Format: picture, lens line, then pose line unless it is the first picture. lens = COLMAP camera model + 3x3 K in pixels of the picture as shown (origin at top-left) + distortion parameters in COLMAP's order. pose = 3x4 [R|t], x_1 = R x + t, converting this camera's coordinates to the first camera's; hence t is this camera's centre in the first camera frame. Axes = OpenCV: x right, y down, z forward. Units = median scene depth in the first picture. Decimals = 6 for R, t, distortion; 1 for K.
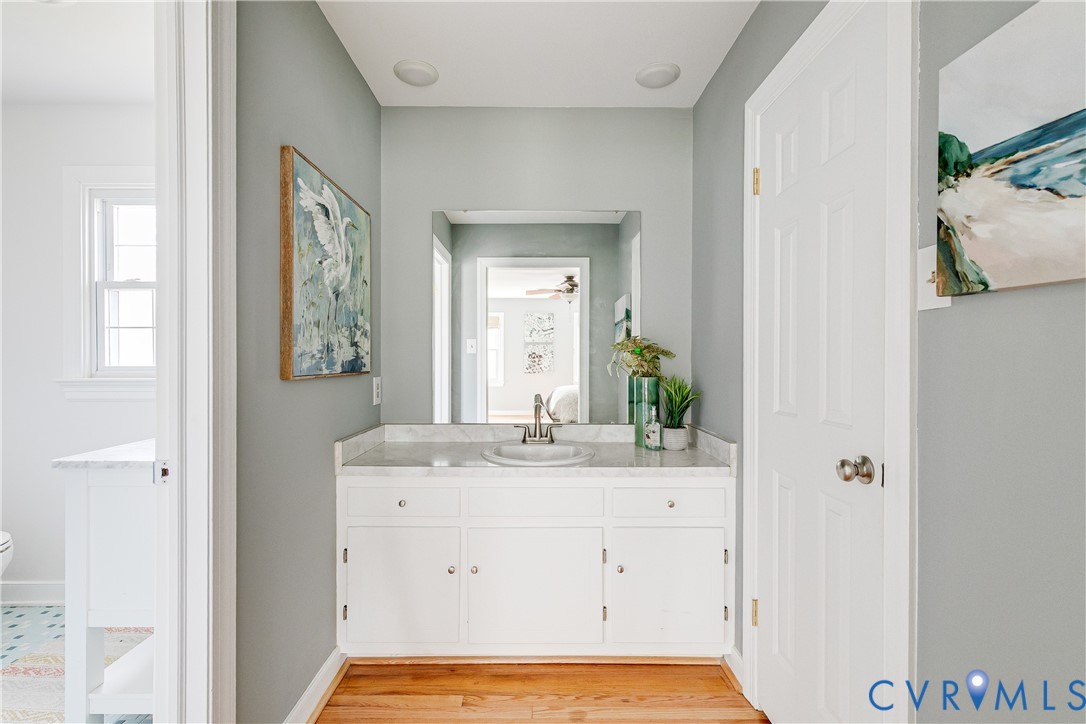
lens RADIAL K [[492.0, 0, 544.0], [0, 492.0, 355.8], [0, 0, 1]] dist [0.005374, 0.000063]
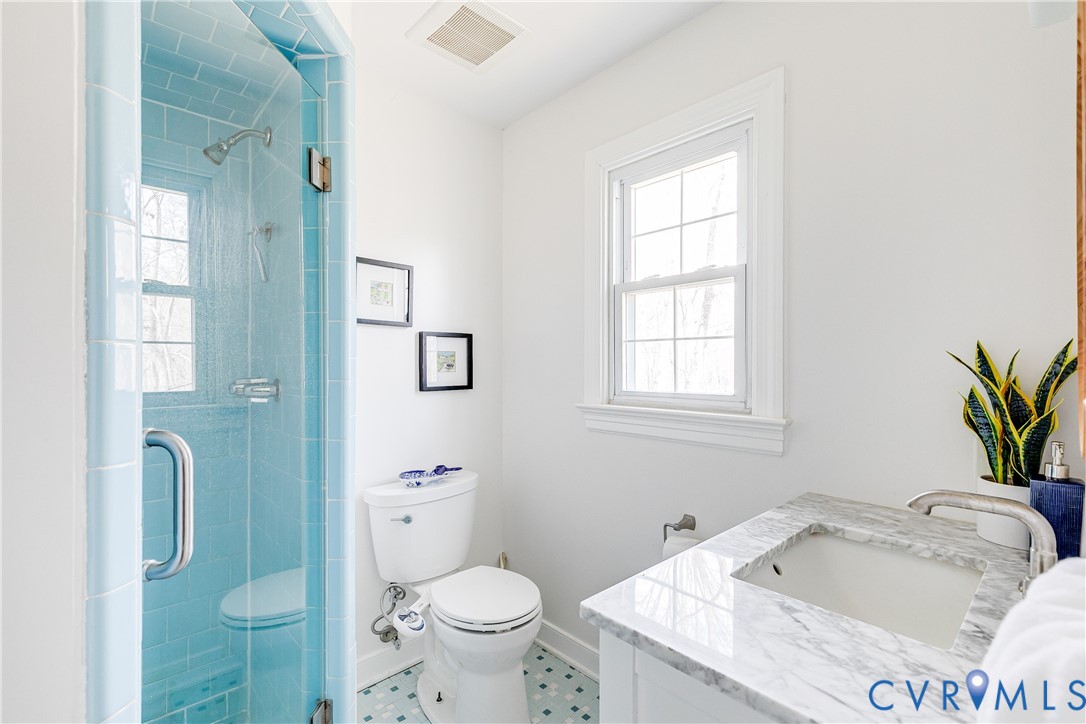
lens RADIAL K [[492.0, 0, 544.6], [0, 492.0, 363.0], [0, 0, 1]] dist [0.005374, 0.000063]
pose [[0.669997, -0.001403, -0.742363, -0.388288], [-0.004261, 0.999974, -0.005735, -0.018235], [0.742352, 0.007006, 0.669974, 0.381059]]
